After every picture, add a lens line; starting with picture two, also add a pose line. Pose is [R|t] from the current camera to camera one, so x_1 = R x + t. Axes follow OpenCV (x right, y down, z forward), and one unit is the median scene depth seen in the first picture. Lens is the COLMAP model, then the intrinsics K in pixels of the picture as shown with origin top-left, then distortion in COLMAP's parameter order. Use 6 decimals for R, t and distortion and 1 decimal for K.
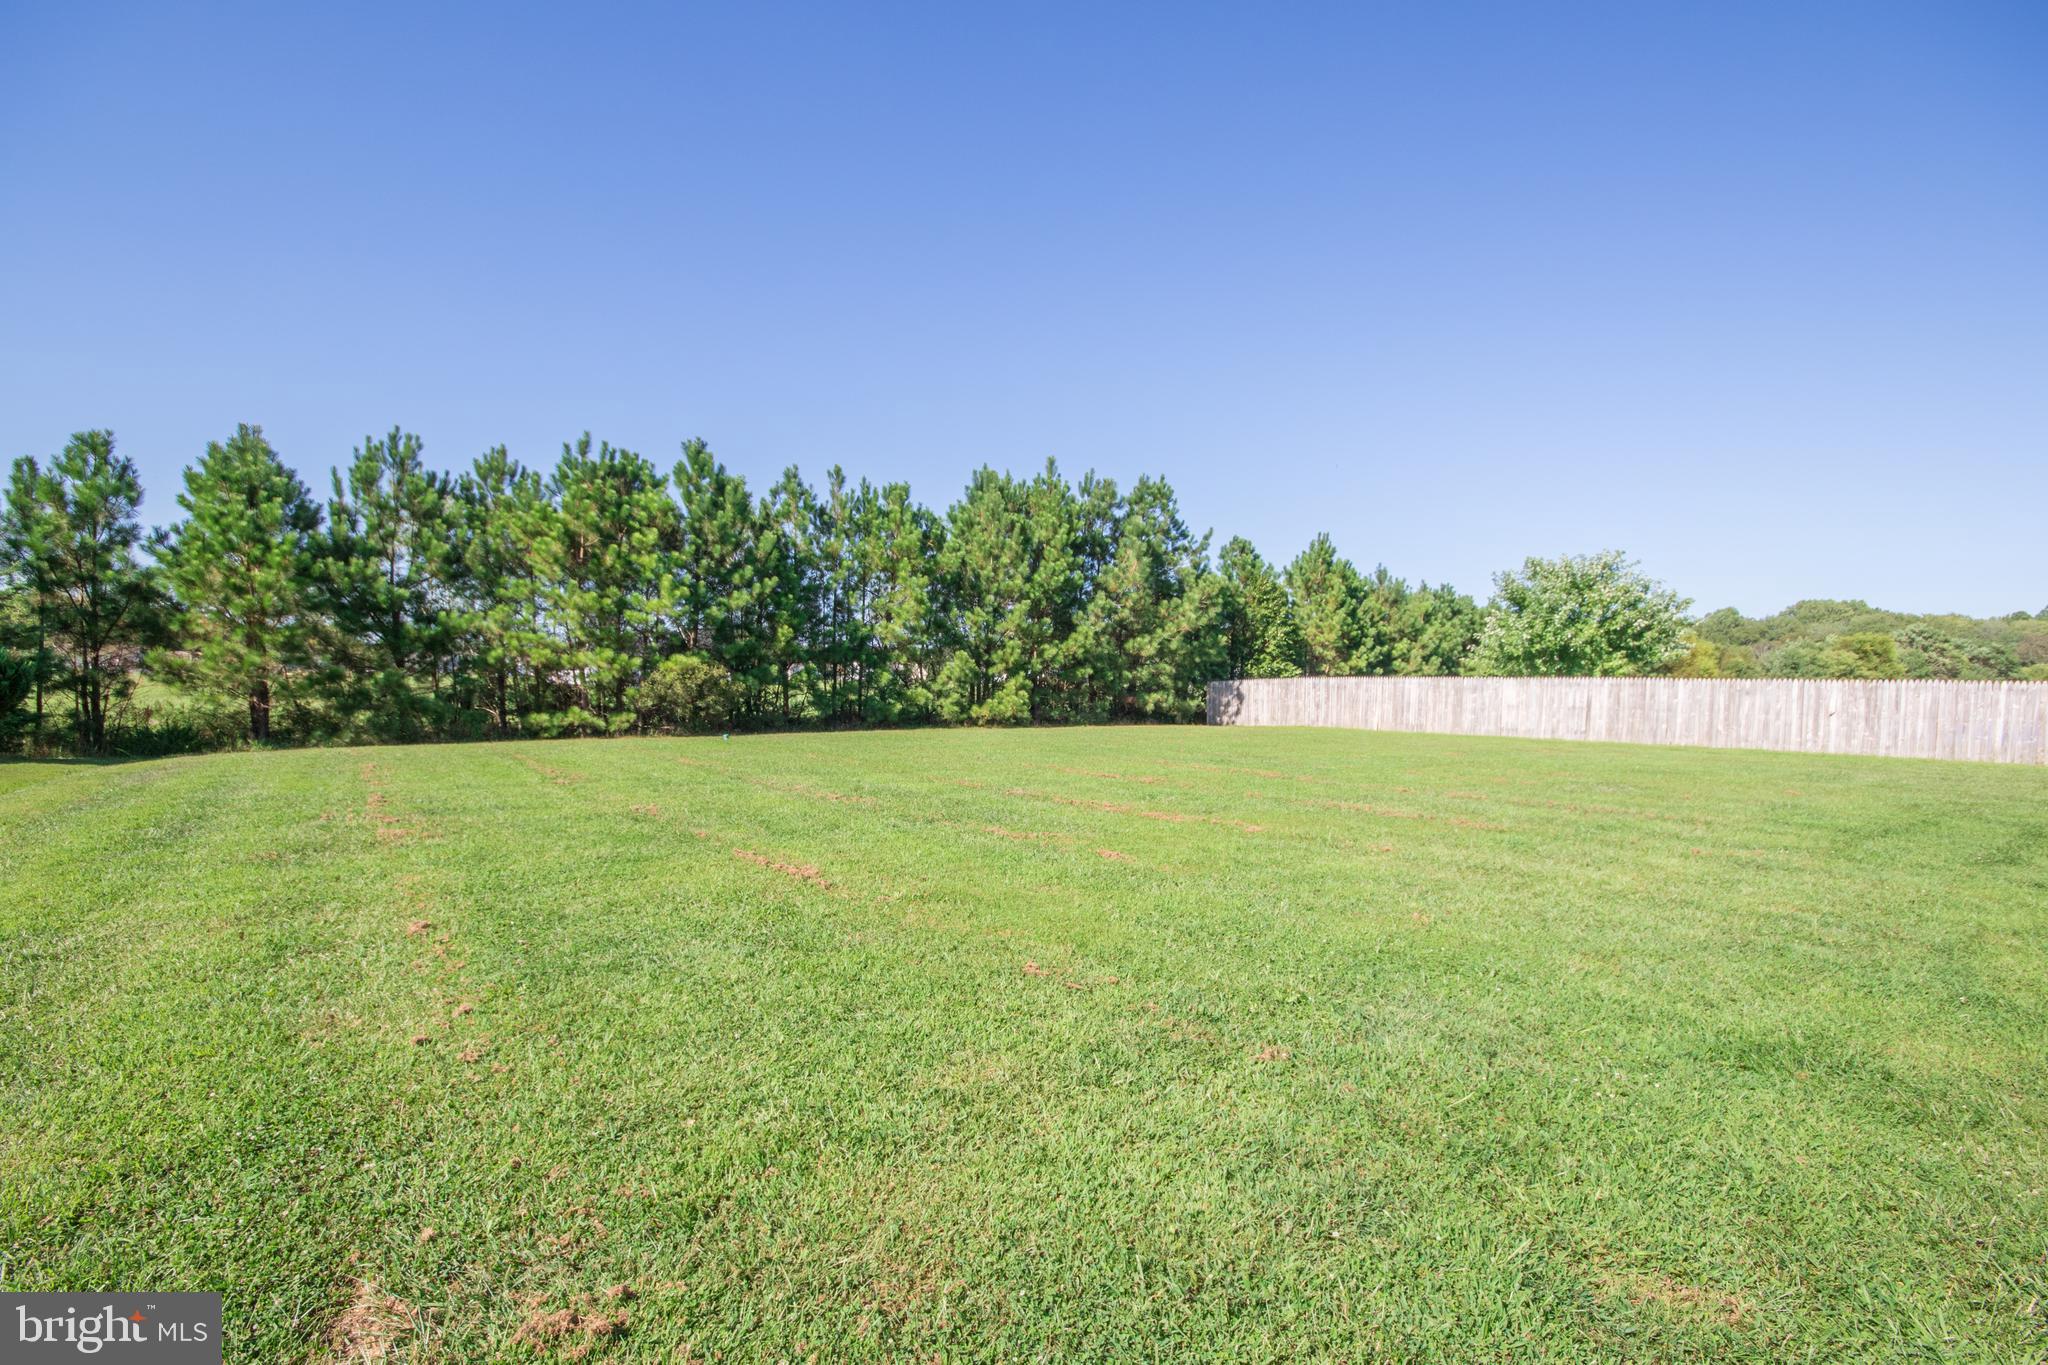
lens RADIAL K [[951.9, 0, 1025.1], [0, 951.9, 717.5], [0, 0, 1]] dist [0.016255, -0.015634]
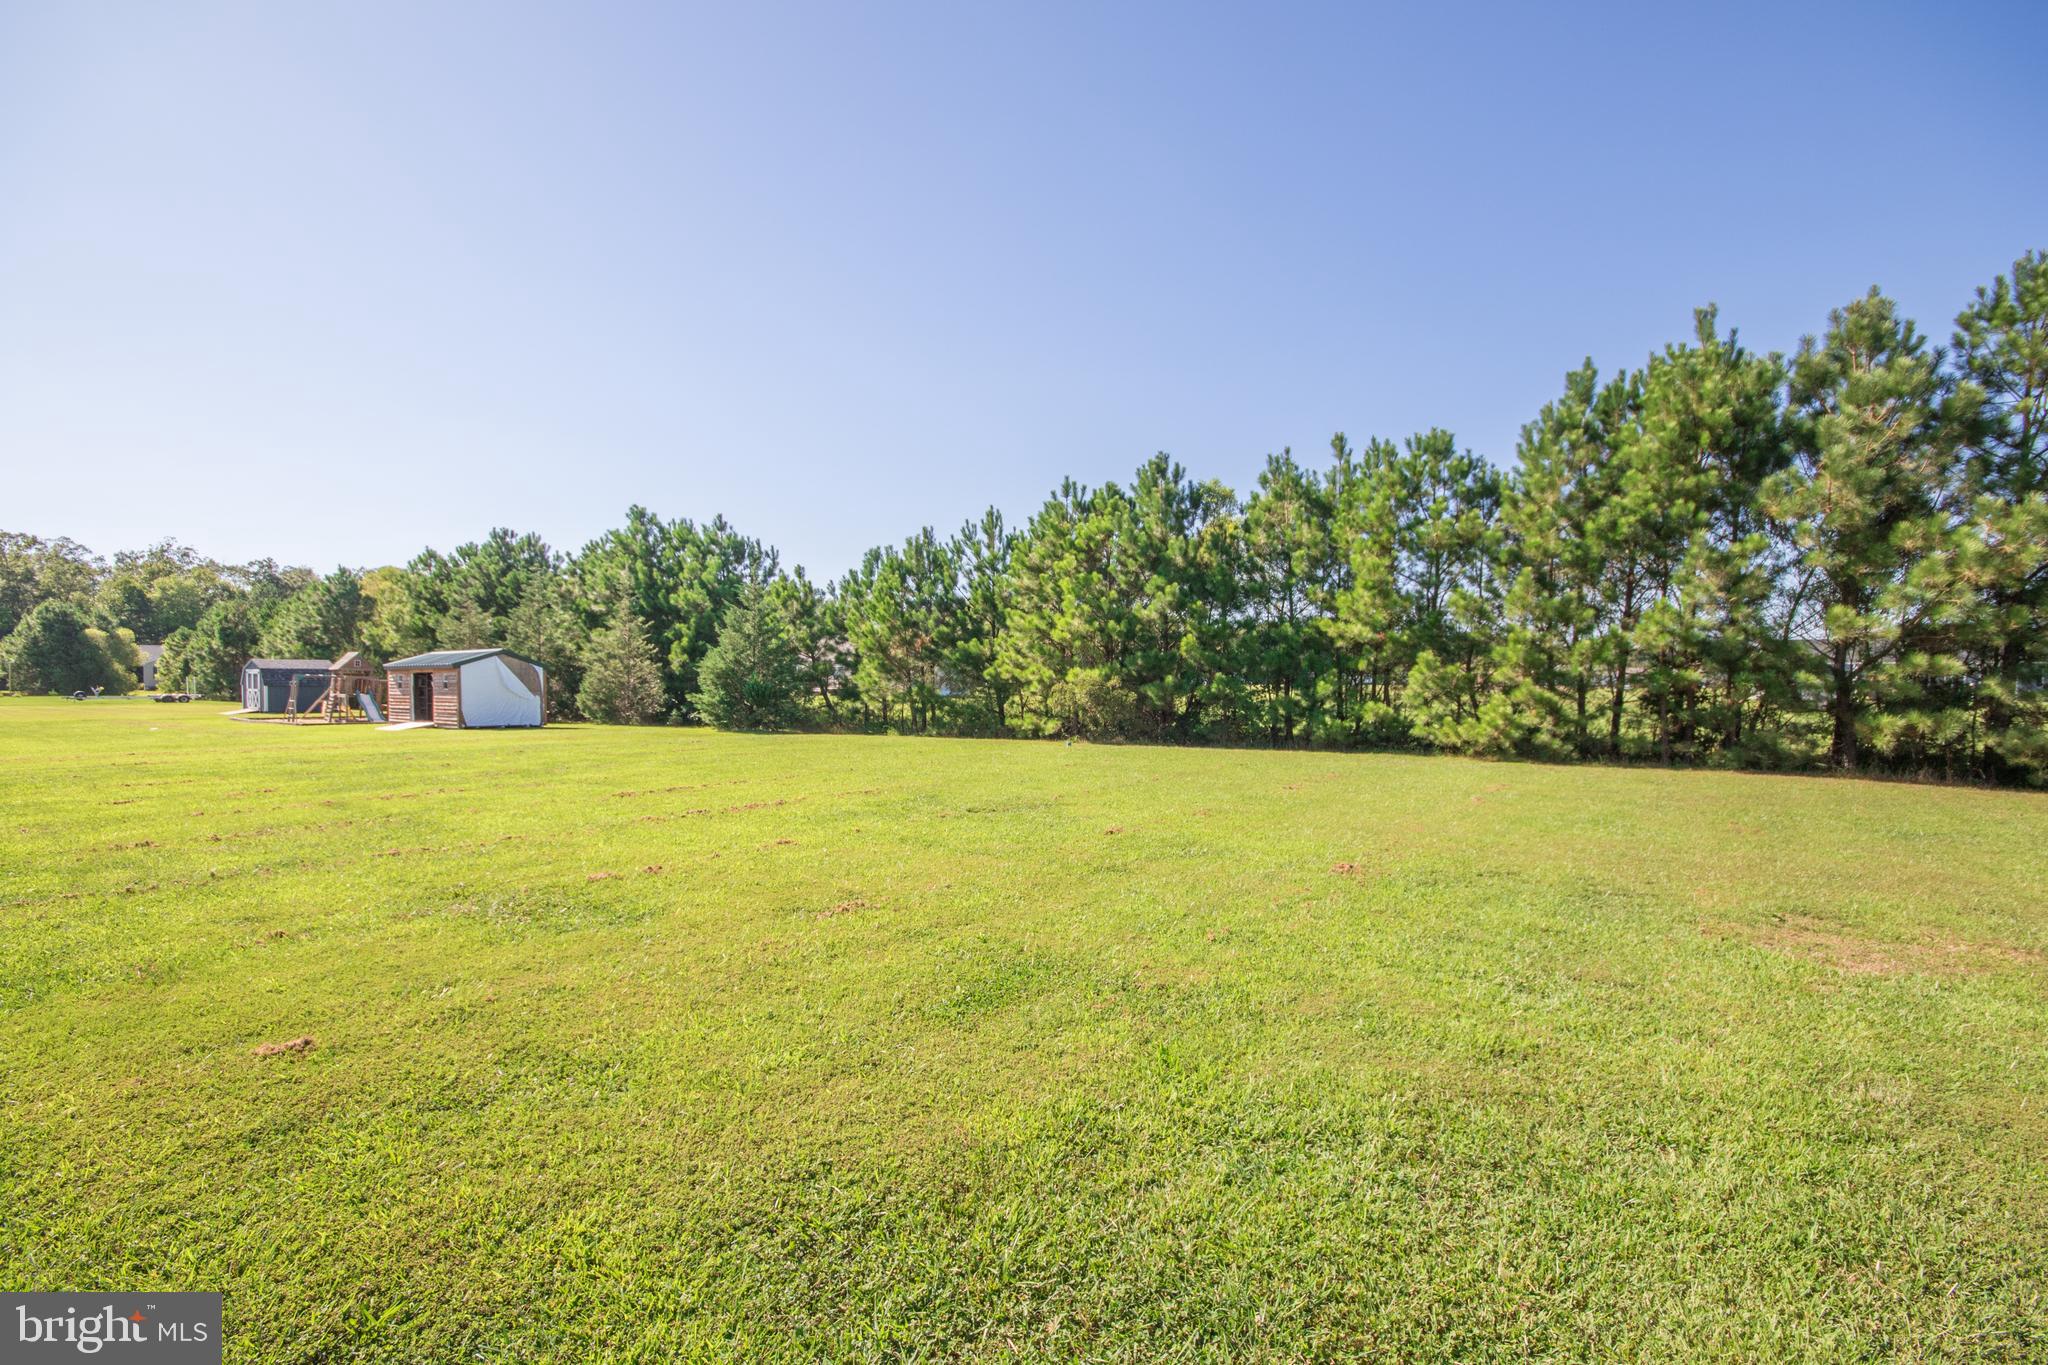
lens RADIAL K [[951.9, 0, 1025.1], [0, 951.9, 717.5], [0, 0, 1]] dist [0.016255, -0.015634]
pose [[0.323125, 0.024888, -0.946029, 0.483855], [-0.034533, 0.999298, 0.014494, -0.017195], [0.945726, 0.027986, 0.323758, 0.448638]]
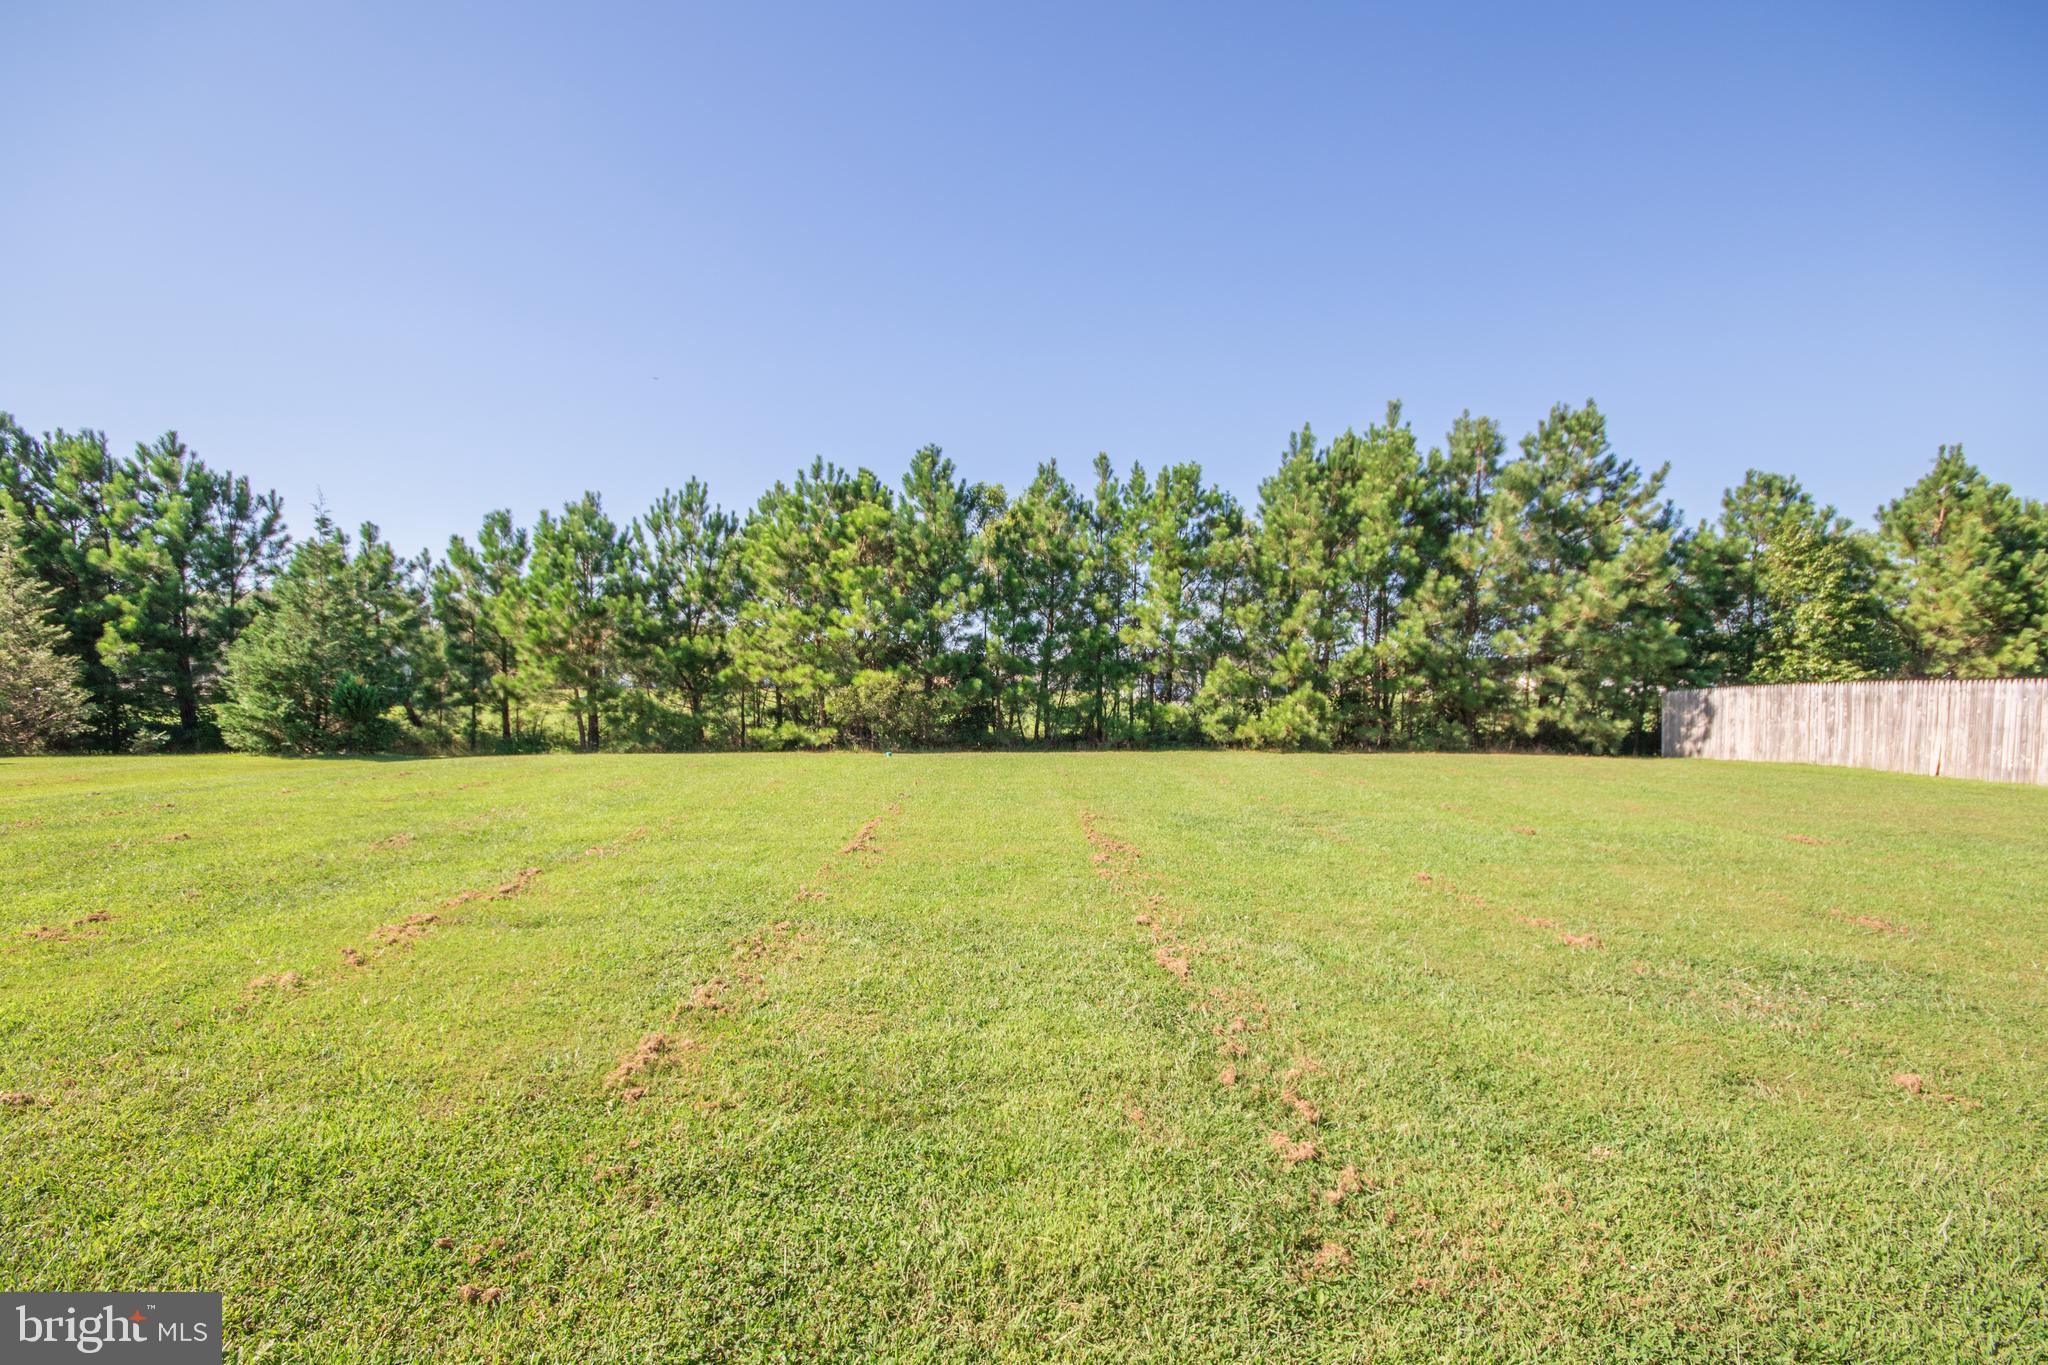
lens RADIAL K [[951.9, 0, 1025.1], [0, 951.9, 717.5], [0, 0, 1]] dist [0.016255, -0.015634]
pose [[0.816768, 0.010468, -0.576872, 0.249455], [-0.014570, 0.999891, -0.002485, -0.012222], [0.576783, 0.010434, 0.816831, 0.213987]]
